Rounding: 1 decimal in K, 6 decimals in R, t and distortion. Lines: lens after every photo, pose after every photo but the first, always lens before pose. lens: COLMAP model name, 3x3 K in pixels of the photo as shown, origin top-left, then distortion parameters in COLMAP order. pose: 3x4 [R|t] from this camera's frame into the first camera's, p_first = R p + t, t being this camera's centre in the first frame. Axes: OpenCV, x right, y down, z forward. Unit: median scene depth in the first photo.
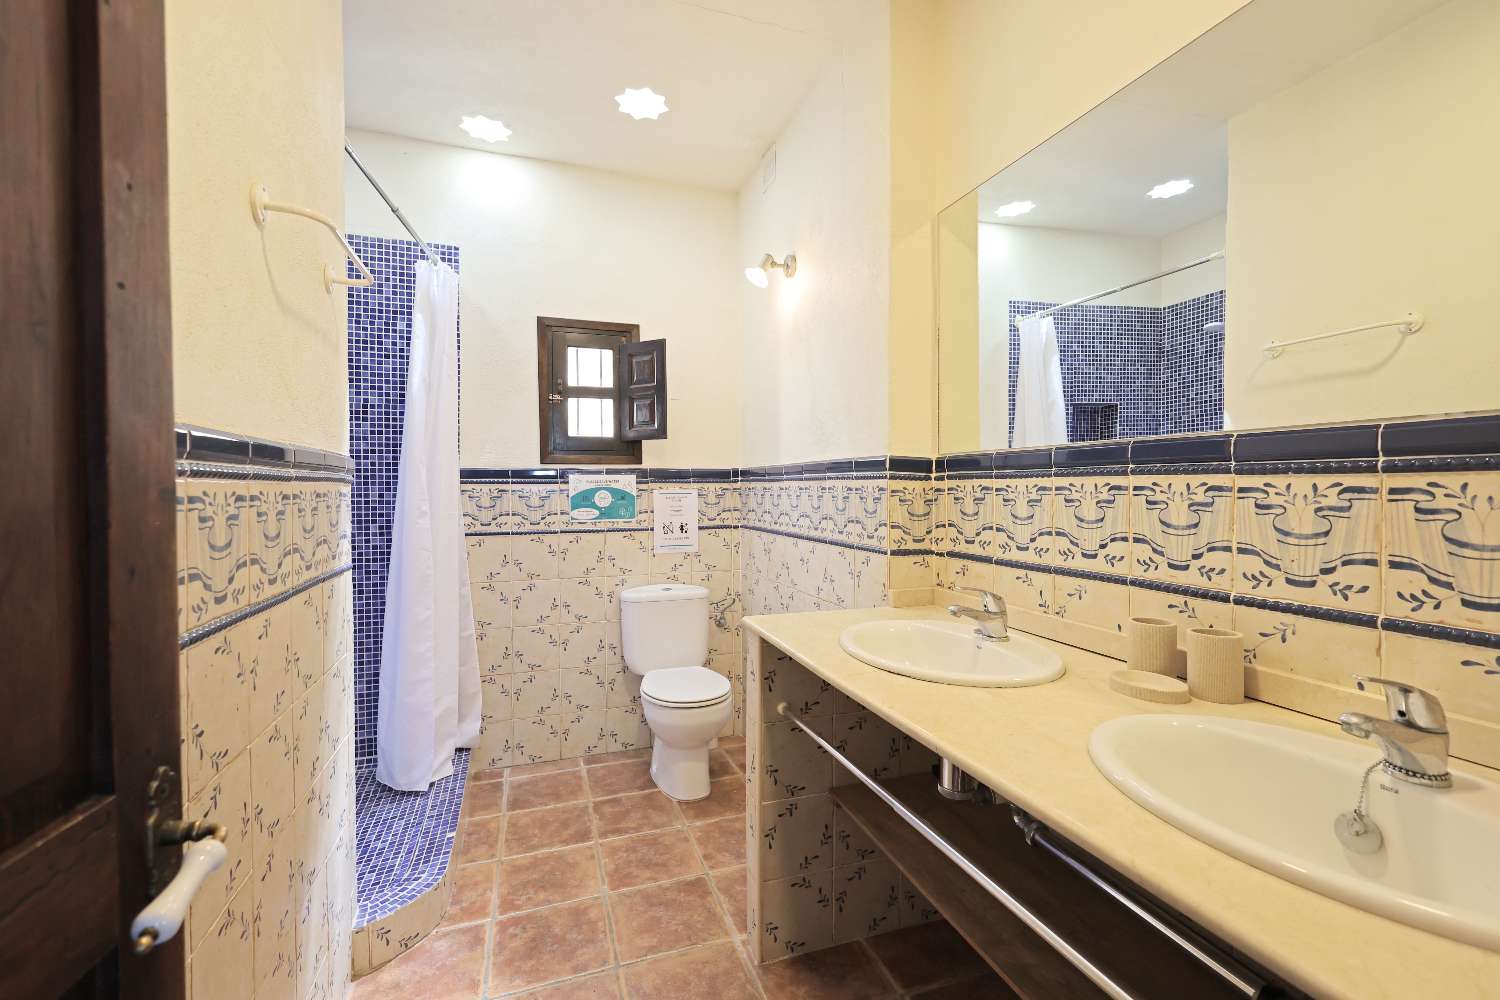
lens RADIAL K [[647.1, 0, 747.5], [0, 647.1, 496.4], [0, 0, 1]] dist [0.002397, -0.001004]
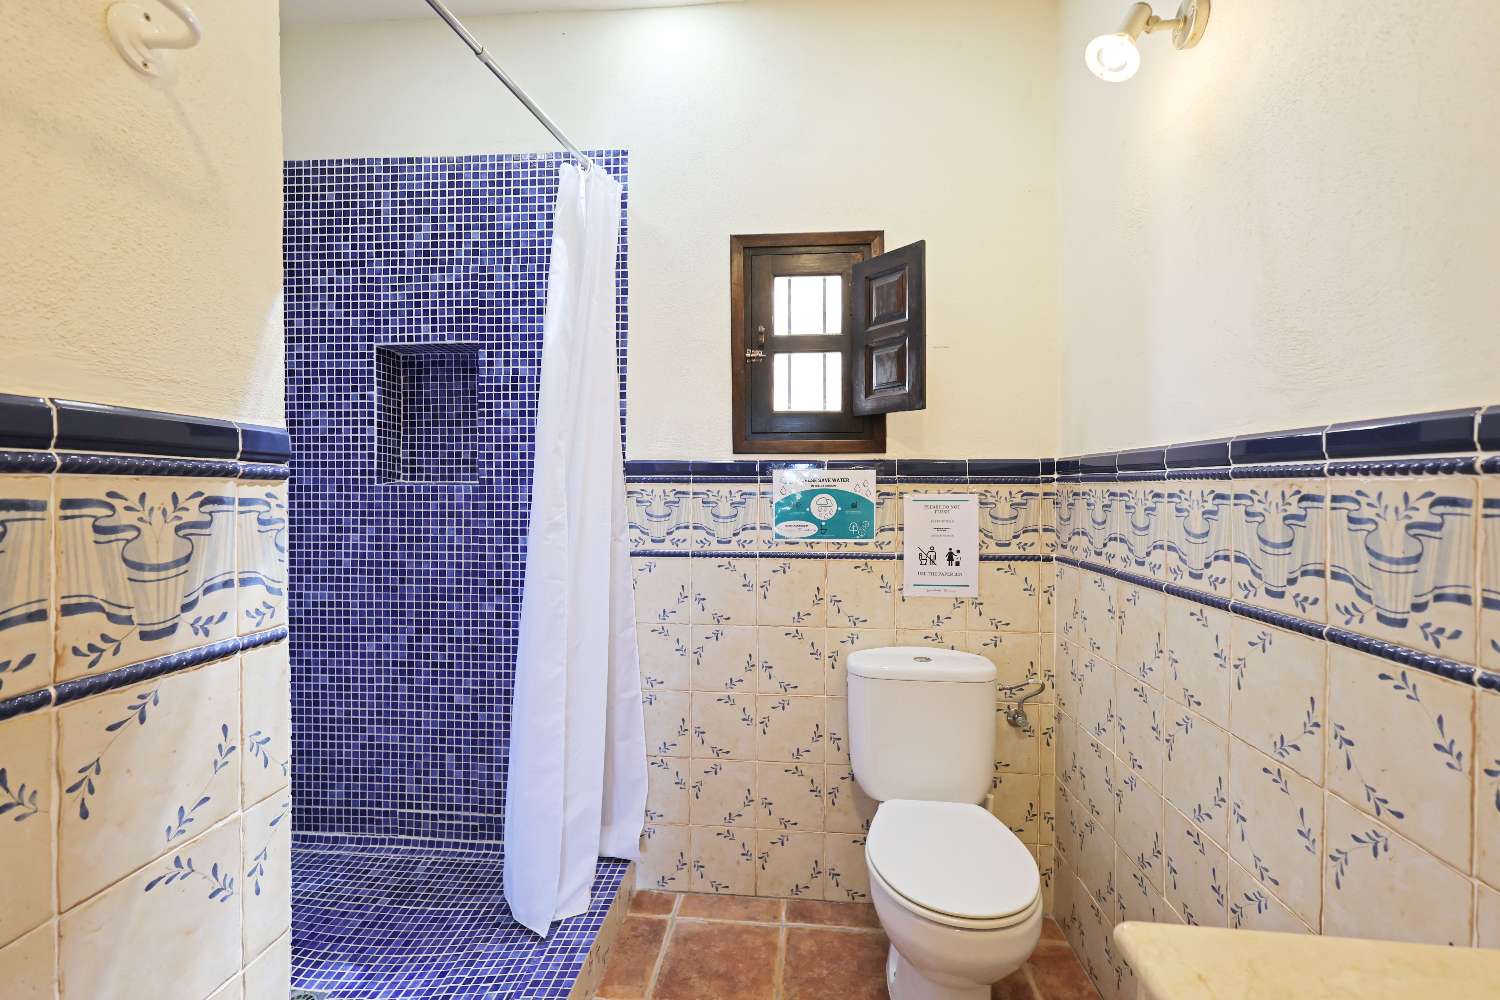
lens RADIAL K [[647.1, 0, 747.5], [0, 647.1, 496.4], [0, 0, 1]] dist [0.002397, -0.001004]
pose [[0.908731, 0.013351, -0.417168, -0.022793], [-0.014529, 0.999894, 0.000351, -0.006012], [0.417128, 0.005742, 0.908829, 0.385802]]
